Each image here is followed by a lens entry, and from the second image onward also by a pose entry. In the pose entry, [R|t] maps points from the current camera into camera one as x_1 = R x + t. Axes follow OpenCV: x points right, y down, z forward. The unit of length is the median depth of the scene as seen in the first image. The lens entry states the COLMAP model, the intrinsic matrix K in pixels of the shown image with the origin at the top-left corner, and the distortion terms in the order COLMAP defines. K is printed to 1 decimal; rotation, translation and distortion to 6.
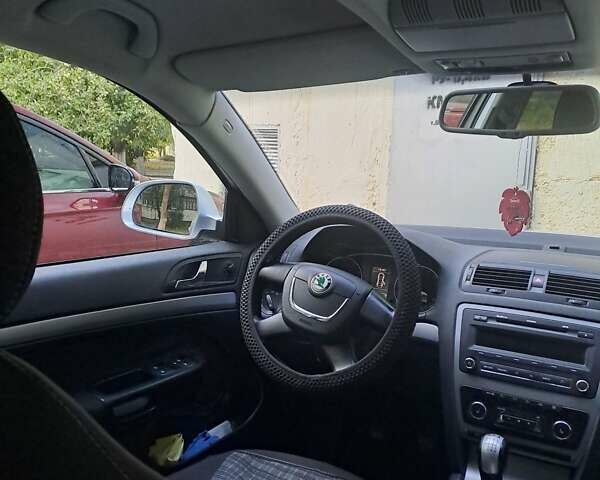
lens RADIAL K [[564.8, 0, 300.0], [0, 564.8, 240.0], [0, 0, 1]] dist [0.103135, -0.015001]
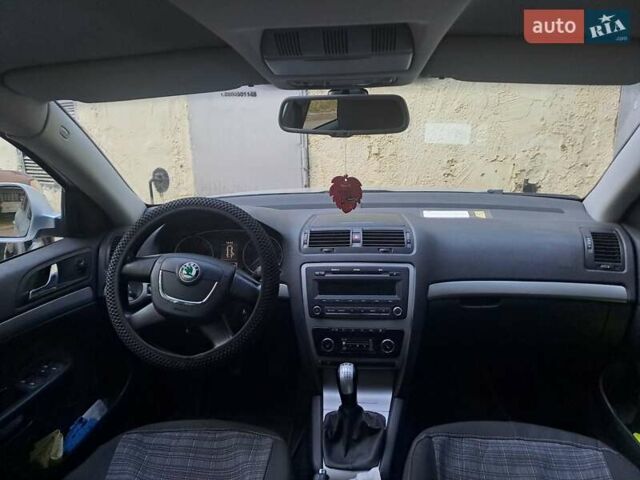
lens RADIAL K [[464.6, 0, 320.0], [0, 464.6, 240.0], [0, 0, 1]] dist [0.095642, -0.088453]
pose [[0.912443, -0.158453, 0.377281, -0.061497], [0.121187, 0.985263, 0.120710, -0.061323], [-0.390847, -0.064419, 0.918199, 0.061452]]
